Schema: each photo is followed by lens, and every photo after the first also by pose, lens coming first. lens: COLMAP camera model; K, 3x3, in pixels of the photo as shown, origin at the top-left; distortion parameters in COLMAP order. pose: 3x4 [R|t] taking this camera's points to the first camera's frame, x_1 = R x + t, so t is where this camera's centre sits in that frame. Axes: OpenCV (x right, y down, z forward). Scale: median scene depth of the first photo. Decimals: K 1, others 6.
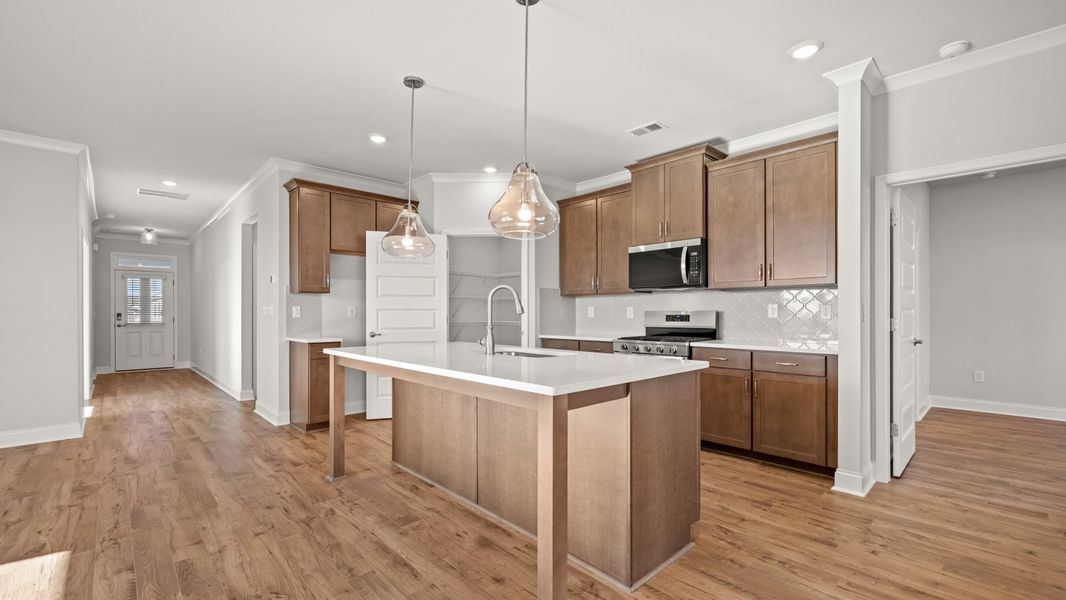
lens RADIAL K [[444.8, 0, 536.5], [0, 444.8, 312.9], [0, 0, 1]] dist [-0.001937, -0.000030]
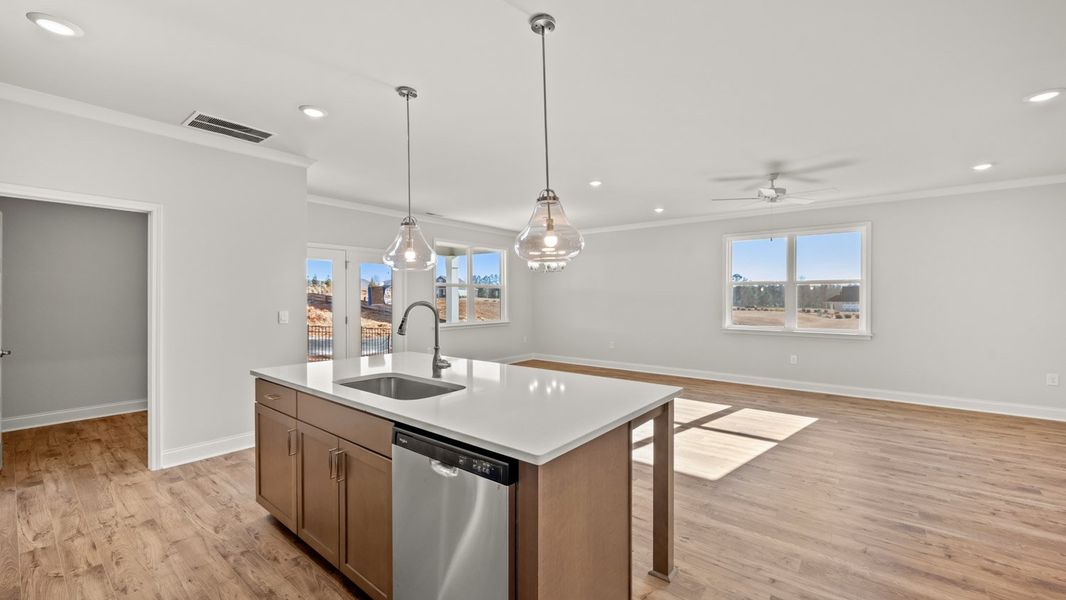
lens RADIAL K [[424.1, 0, 534.6], [0, 424.1, 300.5], [0, 0, 1]] dist [0.000262, -0.000065]
pose [[-0.990957, 0.002425, -0.134156, -0.171257], [0.001670, 0.999982, 0.005739, -0.064980], [0.134168, 0.005464, -0.990944, 1.748891]]
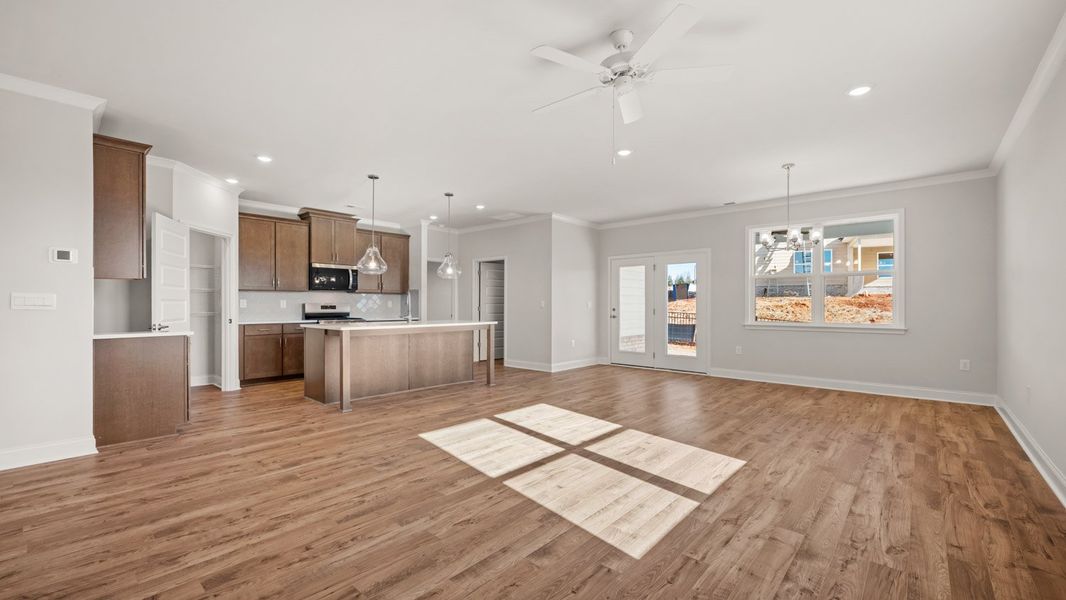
lens RADIAL K [[435.3, 0, 533.0], [0, 435.3, 300.0], [0, 0, 1]] dist [-0.000500, -0.000344]
pose [[-0.074986, 0.013755, 0.997090, -2.147718], [-0.000960, 0.999903, -0.013866, 0.009230], [-0.997184, -0.001997, -0.074965, 0.498857]]
